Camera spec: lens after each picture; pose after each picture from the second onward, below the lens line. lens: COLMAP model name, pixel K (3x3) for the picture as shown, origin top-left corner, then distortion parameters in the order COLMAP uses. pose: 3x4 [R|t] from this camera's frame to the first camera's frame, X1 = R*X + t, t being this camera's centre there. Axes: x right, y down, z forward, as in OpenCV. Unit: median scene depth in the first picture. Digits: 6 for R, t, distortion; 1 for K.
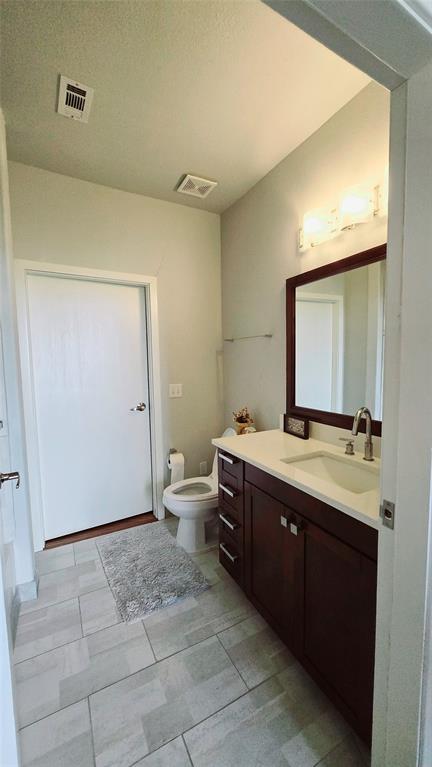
lens RADIAL K [[296.2, 0, 216.1], [0, 296.2, 385.6], [0, 0, 1]] dist [0.001160, 0.000012]
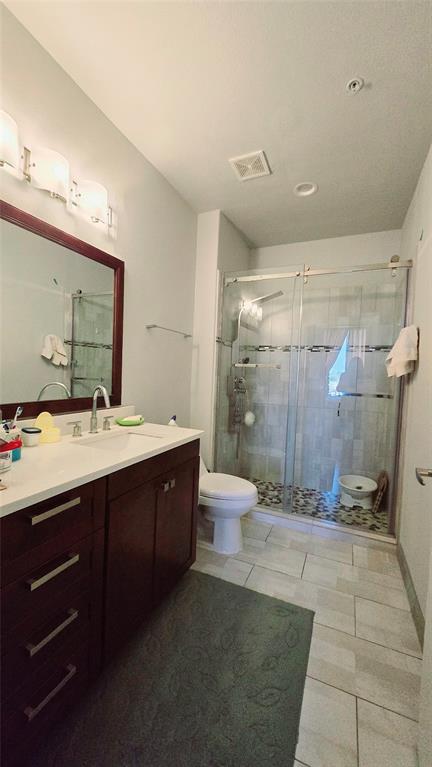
lens RADIAL K [[296.2, 0, 214.7], [0, 296.2, 386.0], [0, 0, 1]] dist [0.001160, 0.000012]
pose [[-0.614543, -0.041476, 0.787792, -0.620251], [0.025511, 0.997050, 0.072393, 0.004868], [-0.788471, 0.064586, -0.611672, 1.267604]]
